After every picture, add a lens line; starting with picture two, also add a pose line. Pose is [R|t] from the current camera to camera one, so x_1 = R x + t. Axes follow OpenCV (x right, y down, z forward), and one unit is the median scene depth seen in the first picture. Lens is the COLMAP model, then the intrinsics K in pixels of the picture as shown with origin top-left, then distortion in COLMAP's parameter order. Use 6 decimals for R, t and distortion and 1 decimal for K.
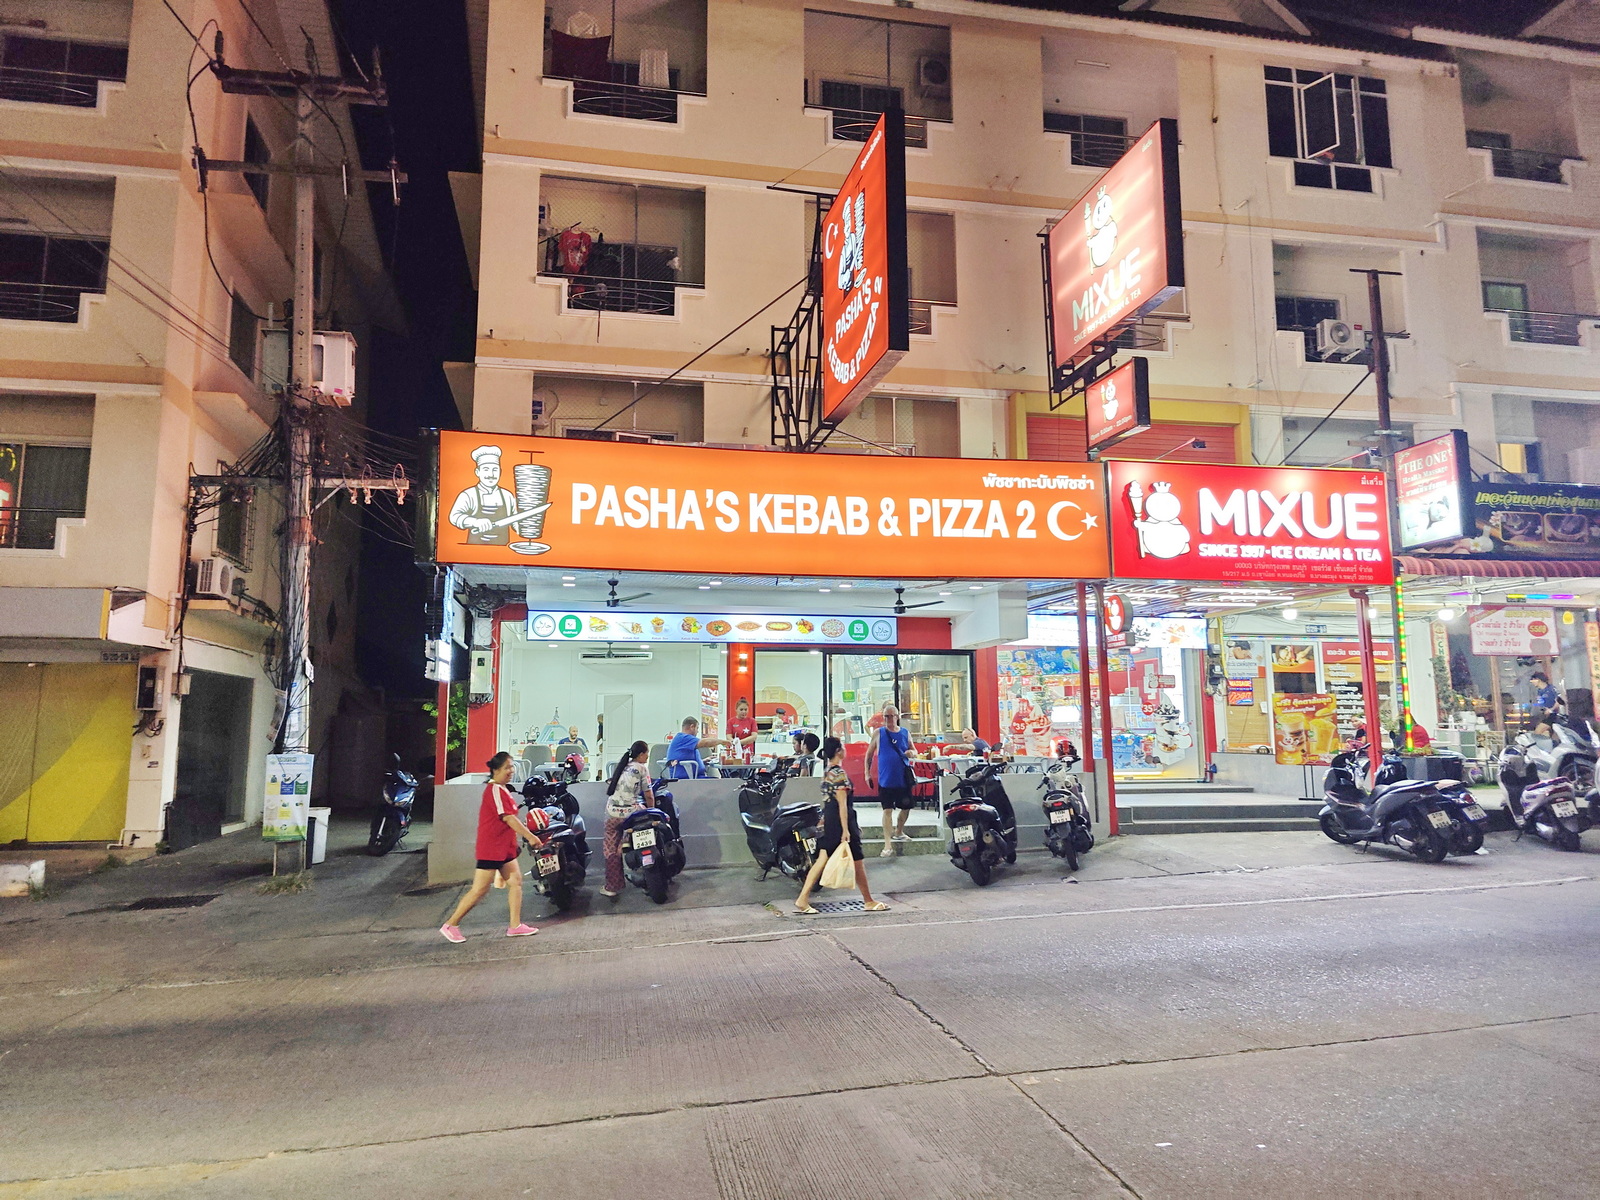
lens RADIAL K [[1069.6, 0, 801.9], [0, 1069.6, 597.1], [0, 0, 1]] dist [-0.000886, -0.000222]
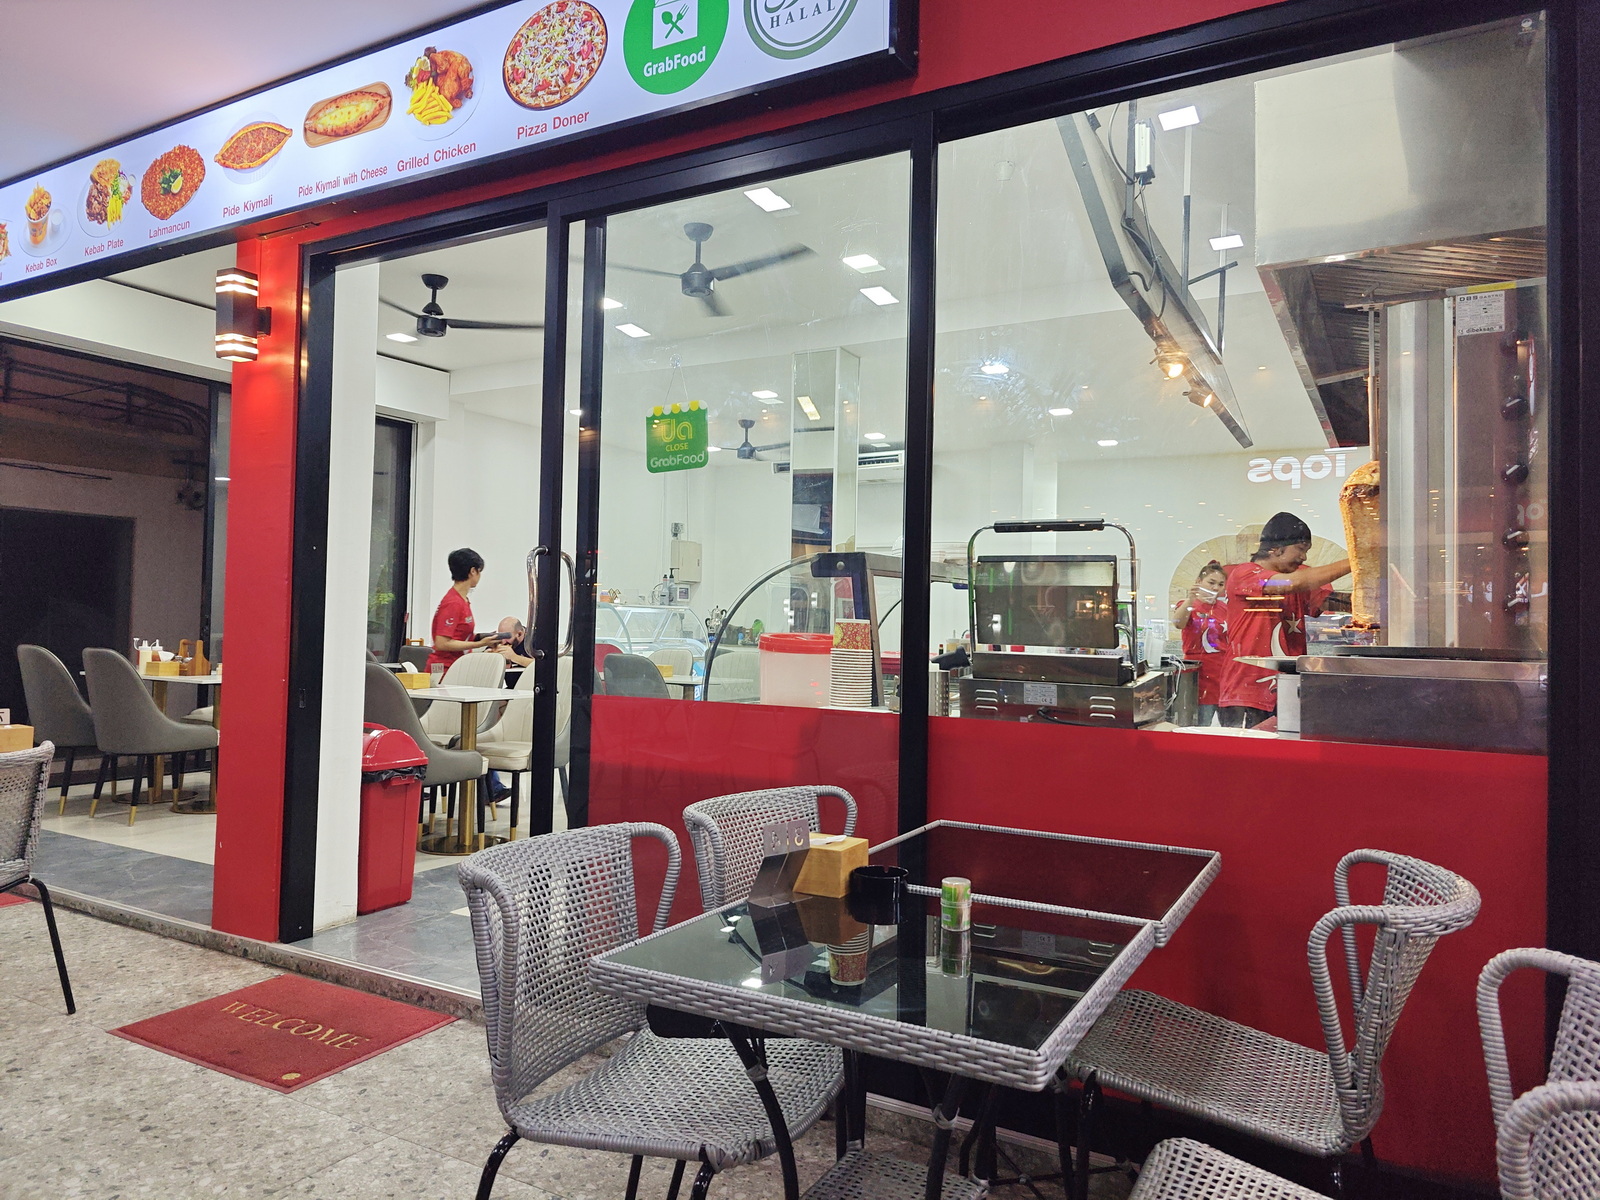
lens RADIAL K [[1069.6, 0, 800.6], [0, 1069.6, 597.8], [0, 0, 1]] dist [-0.000886, -0.000222]
pose [[0.751828, 0.000637, -0.659359, 0.182897], [0.065455, 0.994988, 0.075596, 0.111084], [0.656103, -0.099994, 0.748018, 0.891631]]
